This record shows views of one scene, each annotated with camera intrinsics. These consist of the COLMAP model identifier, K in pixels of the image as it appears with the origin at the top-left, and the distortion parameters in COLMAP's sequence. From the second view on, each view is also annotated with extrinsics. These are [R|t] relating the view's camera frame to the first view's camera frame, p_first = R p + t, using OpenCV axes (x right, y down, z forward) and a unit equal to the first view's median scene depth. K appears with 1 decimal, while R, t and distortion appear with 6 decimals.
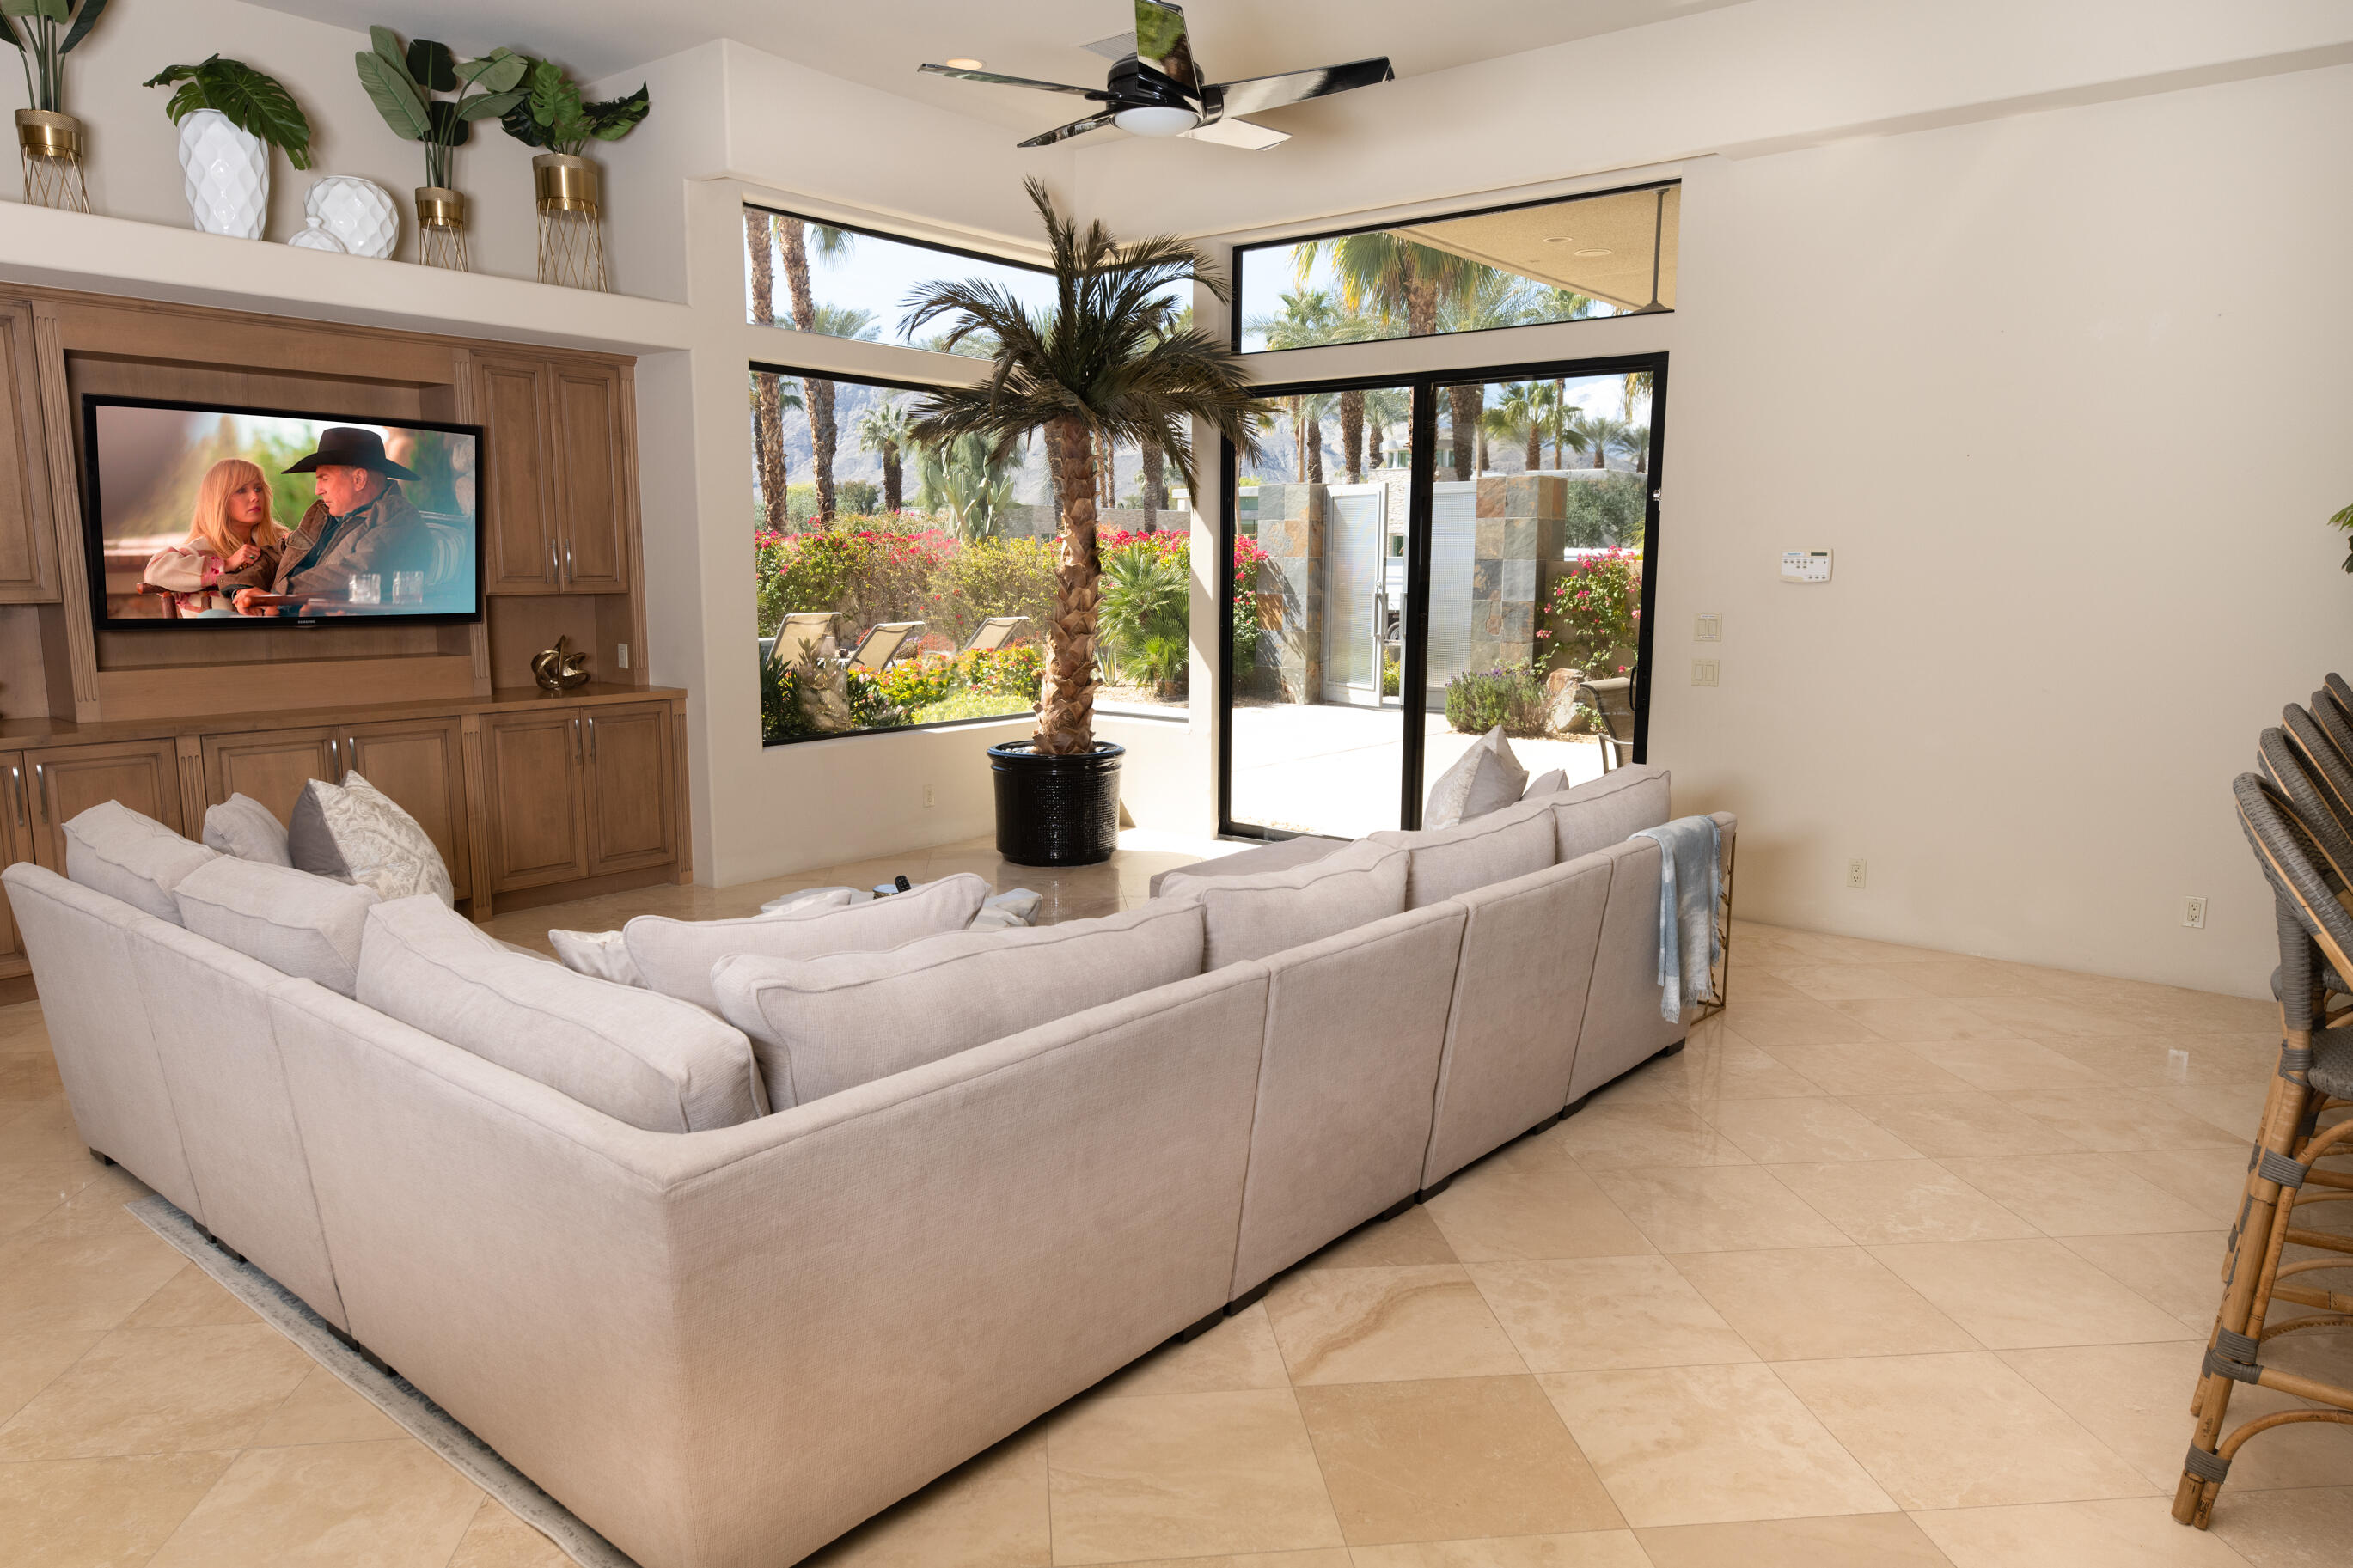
lens RADIAL K [[1499.5, 0, 1174.5], [0, 1499.5, 784.3], [0, 0, 1]] dist [0.008136, 0.001223]
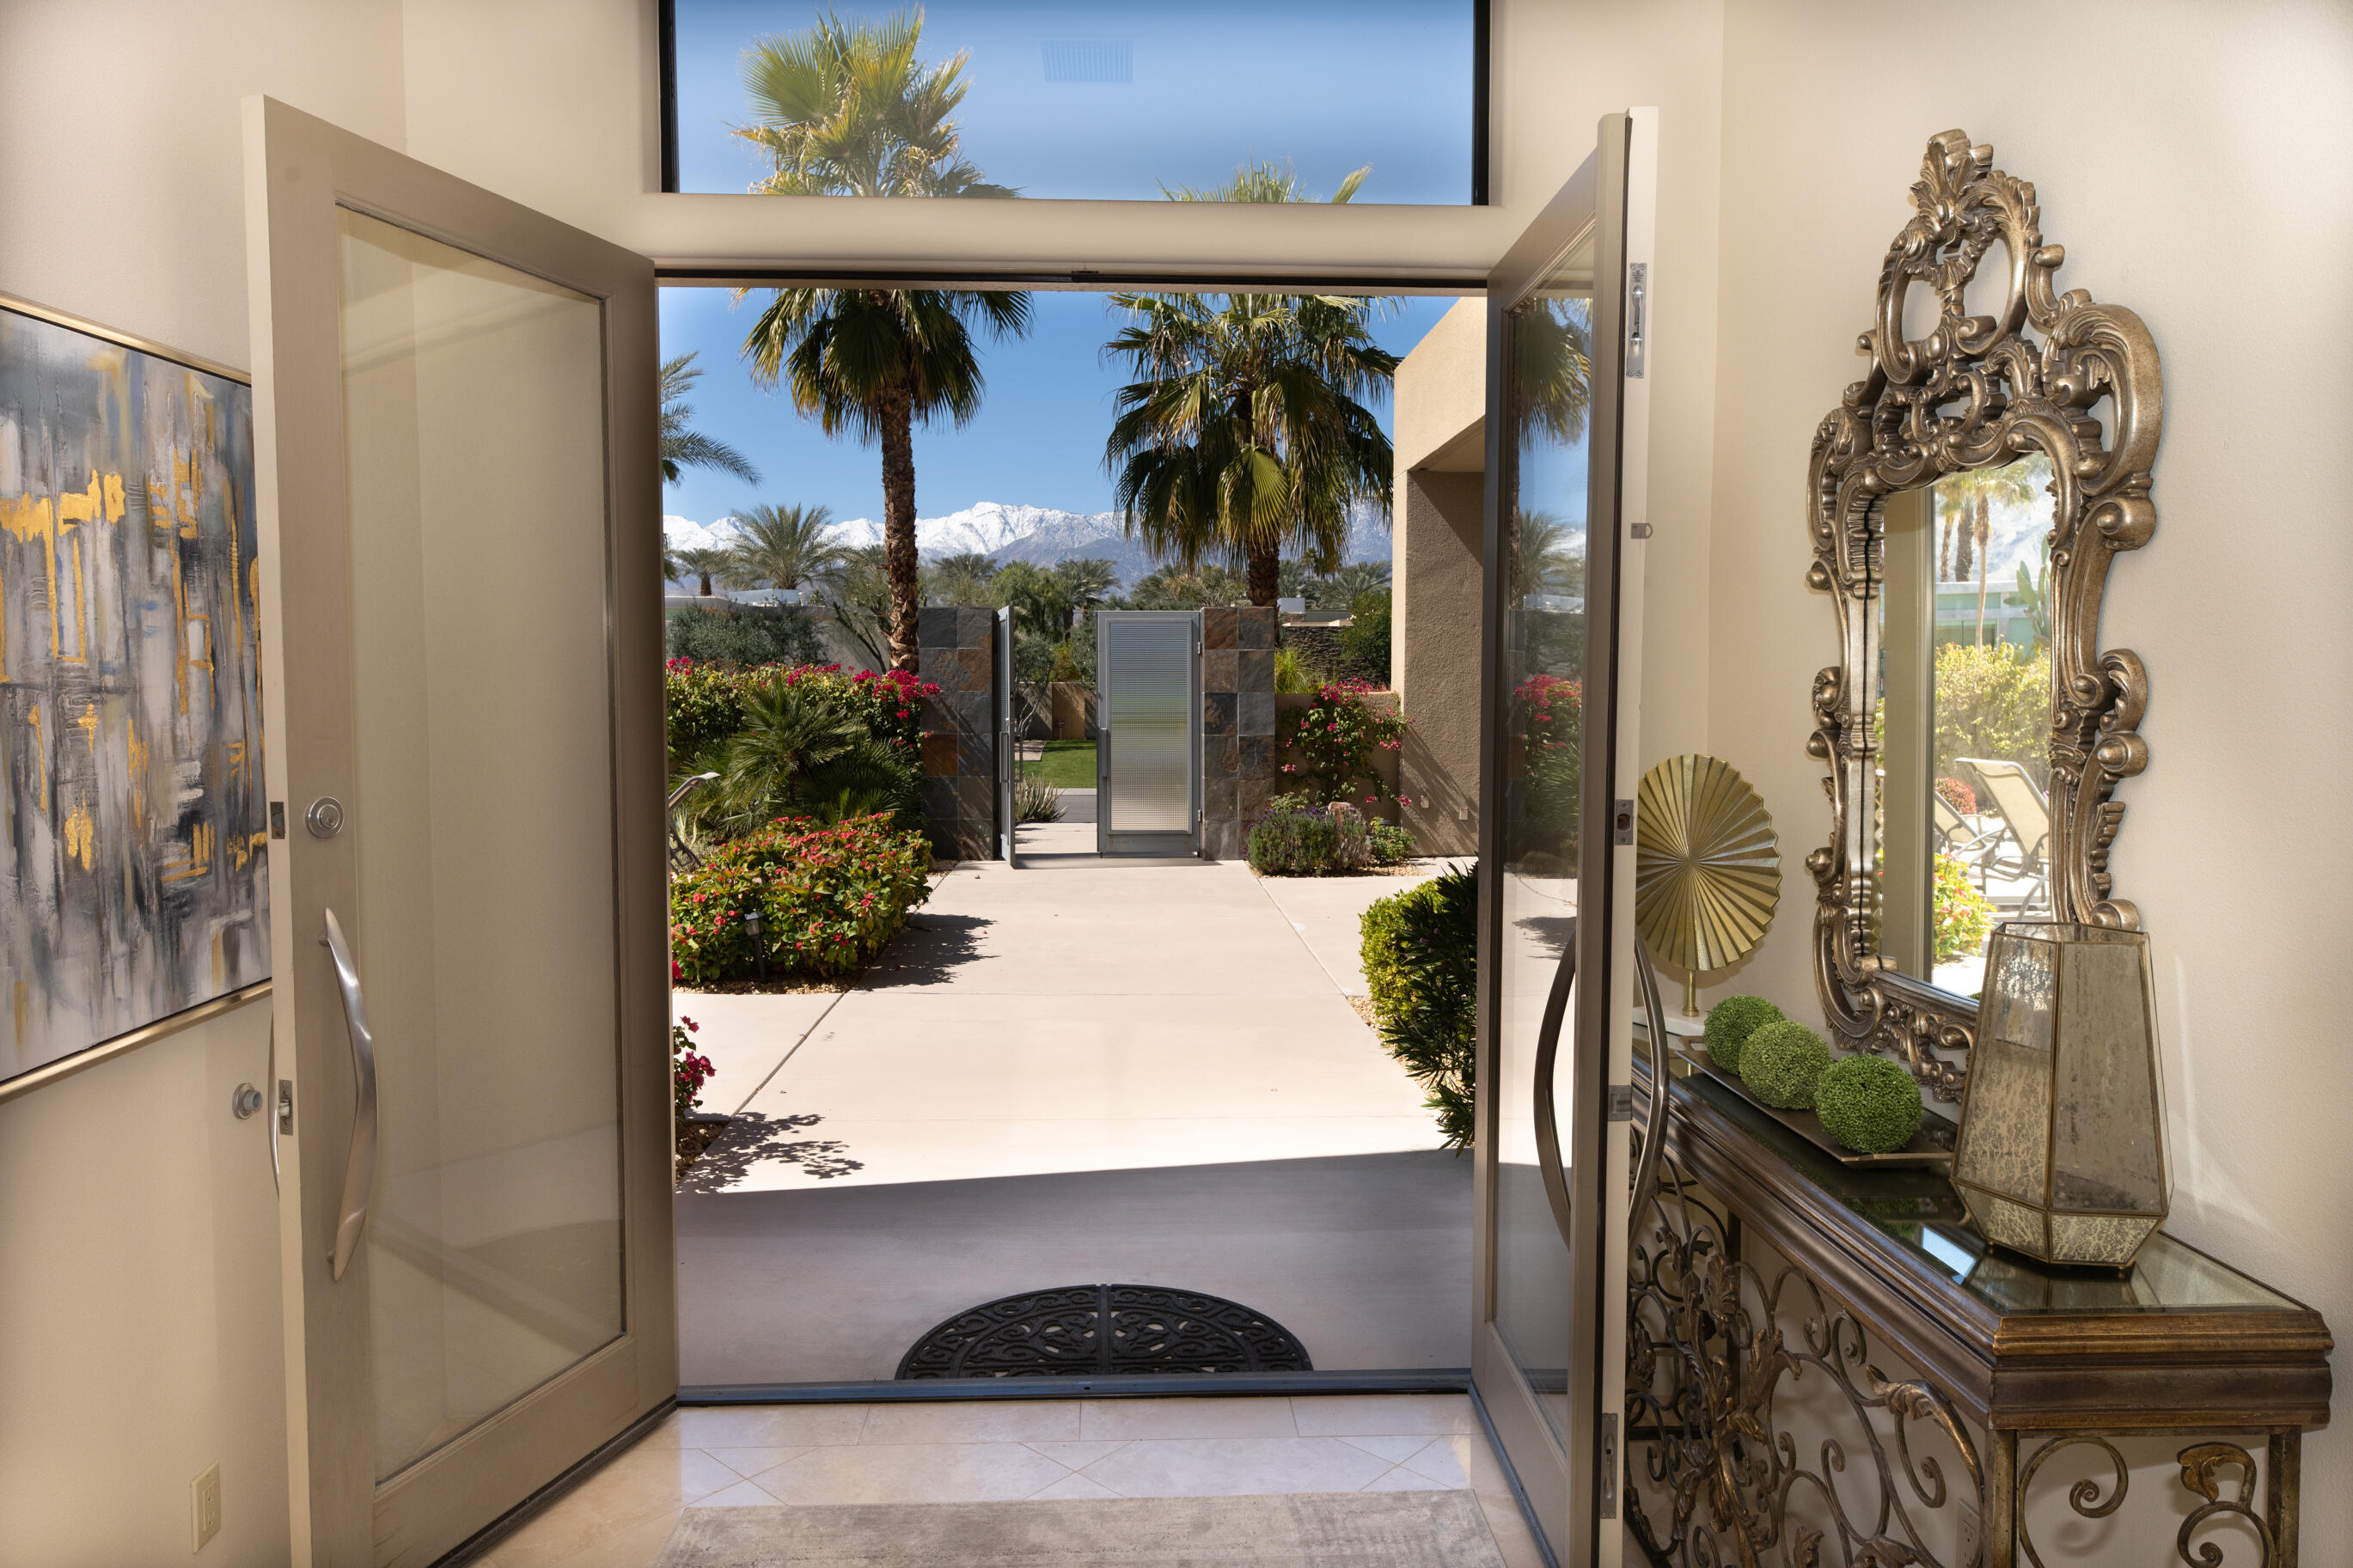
lens RADIAL K [[1499.5, 0, 1156.5], [0, 1499.5, 777.6], [0, 0, 1]] dist [0.008136, 0.001223]
pose [[0.753890, -0.043111, 0.655585, -0.450423], [0.102350, 0.993369, -0.052374, -0.050787], [-0.648980, 0.106583, 0.753303, 0.316160]]
